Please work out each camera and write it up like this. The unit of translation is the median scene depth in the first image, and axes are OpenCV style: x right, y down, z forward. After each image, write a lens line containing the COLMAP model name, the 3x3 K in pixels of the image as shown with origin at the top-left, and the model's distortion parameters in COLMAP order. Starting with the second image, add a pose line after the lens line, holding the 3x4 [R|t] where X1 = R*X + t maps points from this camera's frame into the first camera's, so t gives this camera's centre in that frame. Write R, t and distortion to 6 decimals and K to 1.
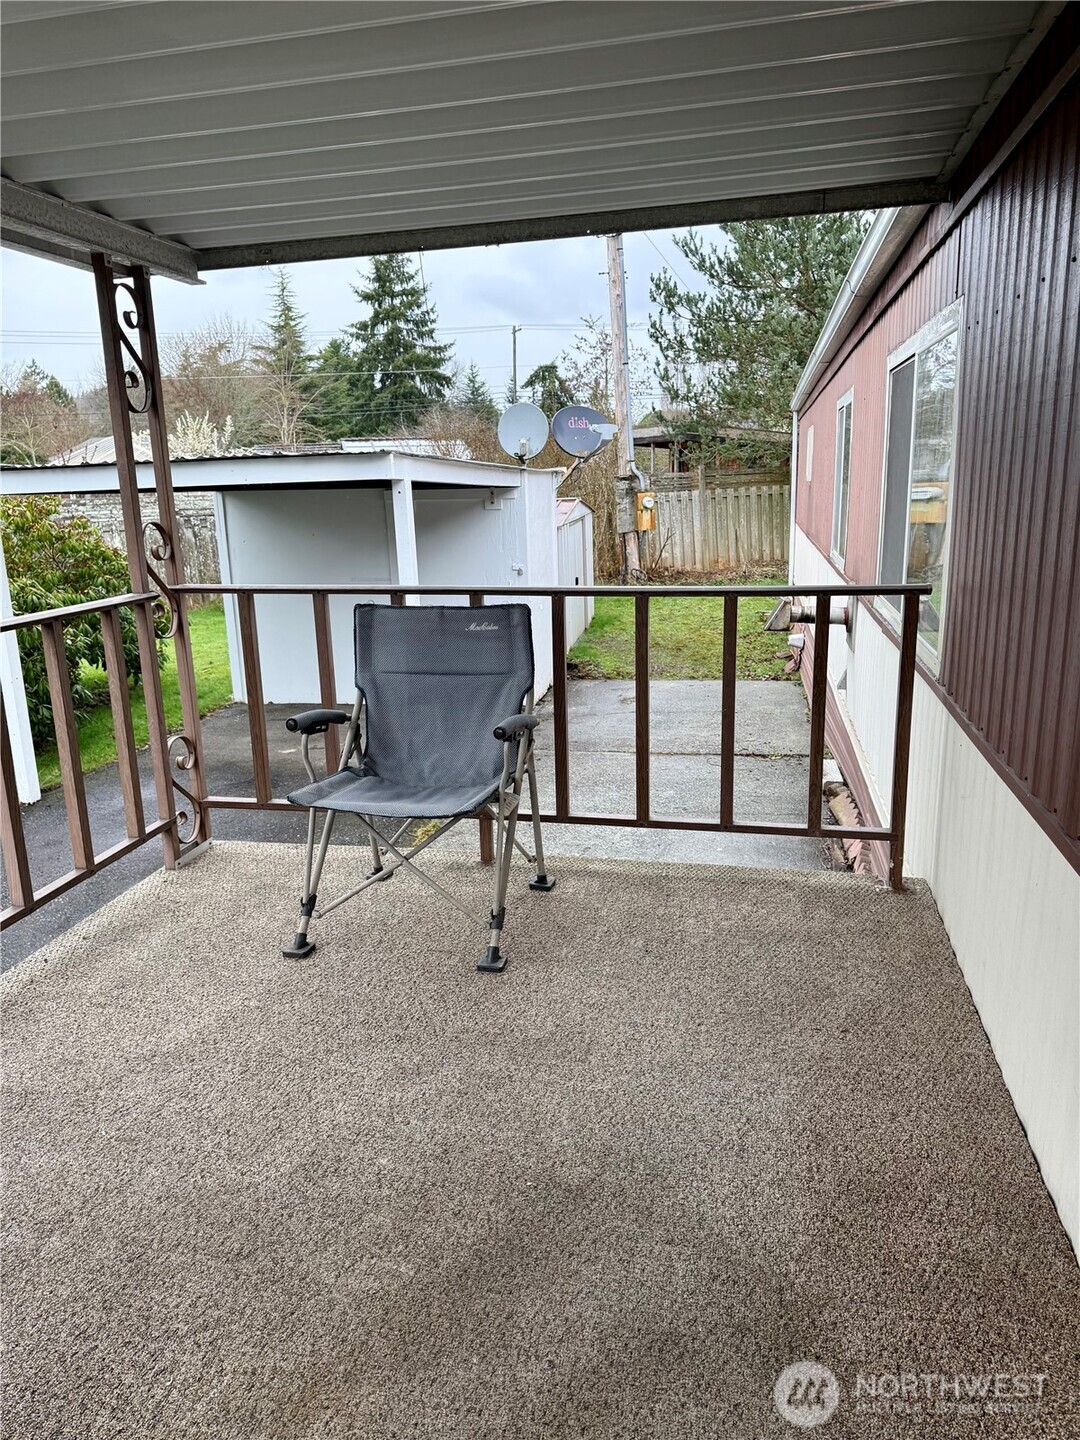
lens RADIAL K [[996.4, 0, 525.4], [0, 996.4, 722.1], [0, 0, 1]] dist [0.061980, -0.060607]
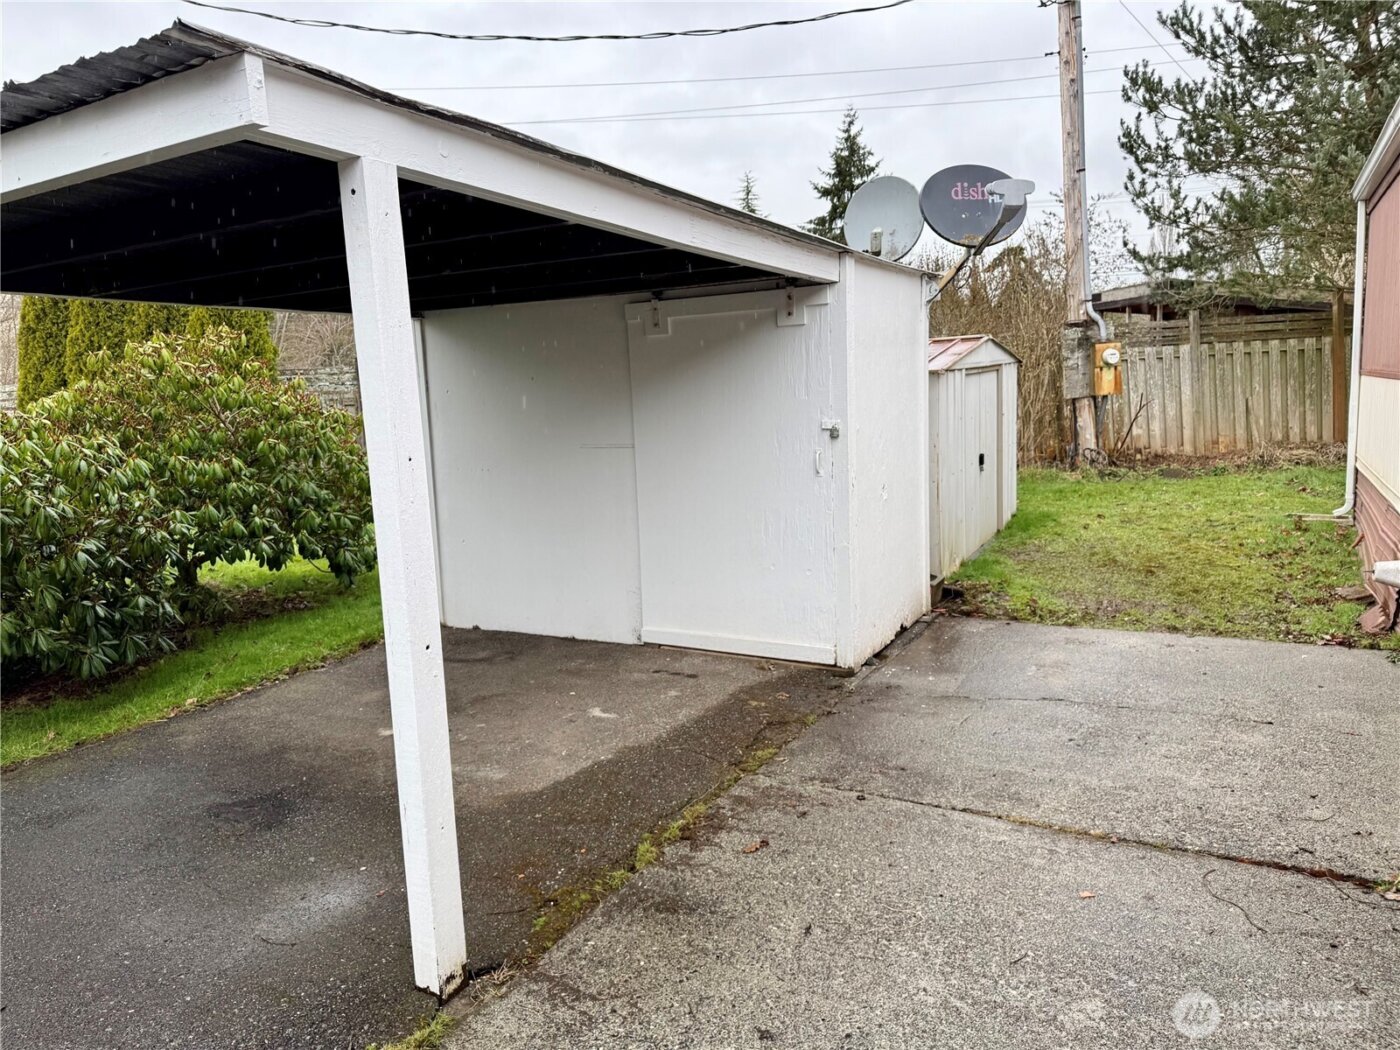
lens RADIAL K [[968.7, 0, 687.7], [0, 968.7, 521.2], [0, 0, 1]] dist [0.061980, -0.060607]
pose [[0.954765, 0.031491, -0.295689, 0.040927], [-0.057742, 0.995083, -0.080470, -0.026377], [0.291701, 0.093903, 0.951889, 0.234809]]
